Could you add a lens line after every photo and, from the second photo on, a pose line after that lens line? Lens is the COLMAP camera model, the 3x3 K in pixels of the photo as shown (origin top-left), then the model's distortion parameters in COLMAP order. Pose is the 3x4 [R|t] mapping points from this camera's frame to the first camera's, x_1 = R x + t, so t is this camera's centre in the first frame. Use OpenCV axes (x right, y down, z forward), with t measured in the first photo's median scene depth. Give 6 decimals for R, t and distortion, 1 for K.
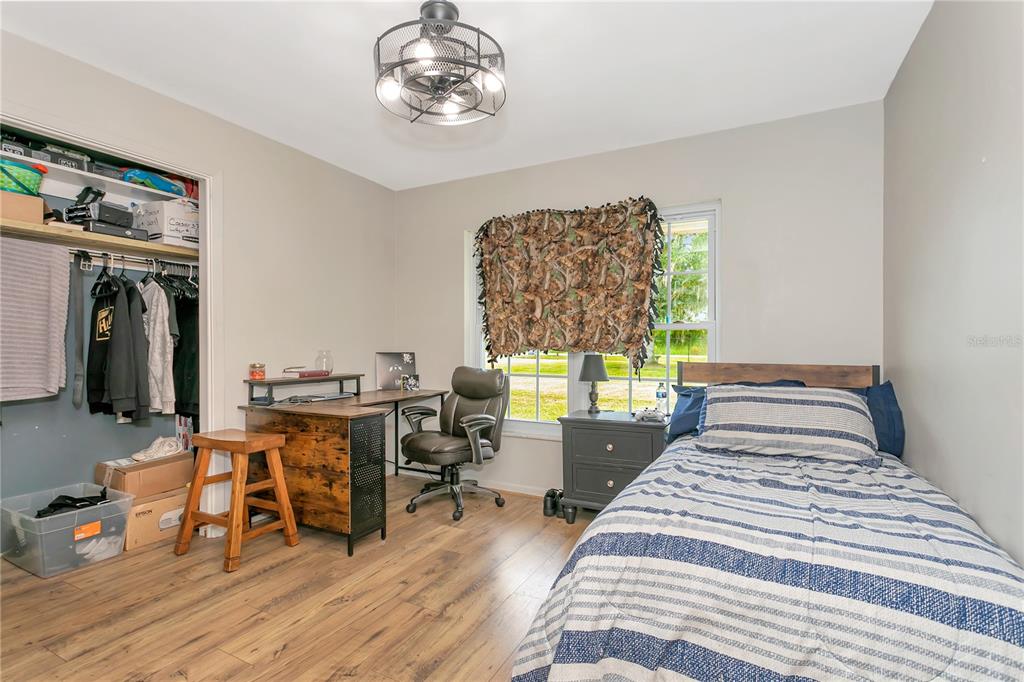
lens RADIAL K [[487.5, 0, 505.4], [0, 487.5, 342.5], [0, 0, 1]] dist [-0.000465, 0.001294]
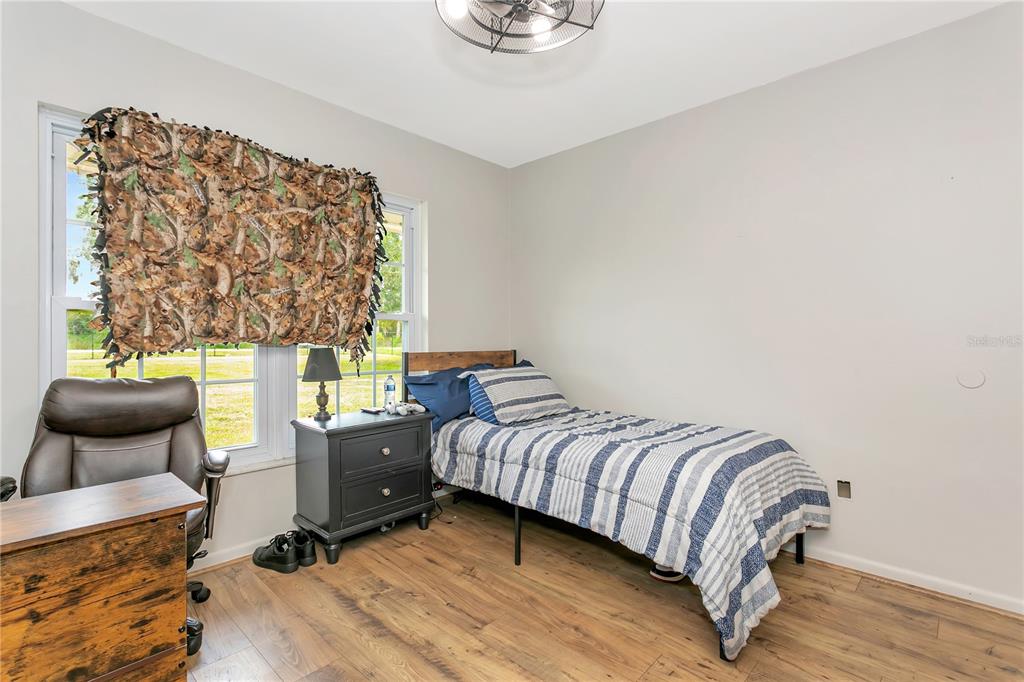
lens RADIAL K [[487.5, 0, 506.5], [0, 487.5, 339.8], [0, 0, 1]] dist [-0.000465, 0.001294]
pose [[0.266750, -0.004884, 0.963753, -0.492710], [-0.003760, 0.999974, 0.006108, 0.005524], [-0.963758, -0.005253, 0.266725, 0.472696]]
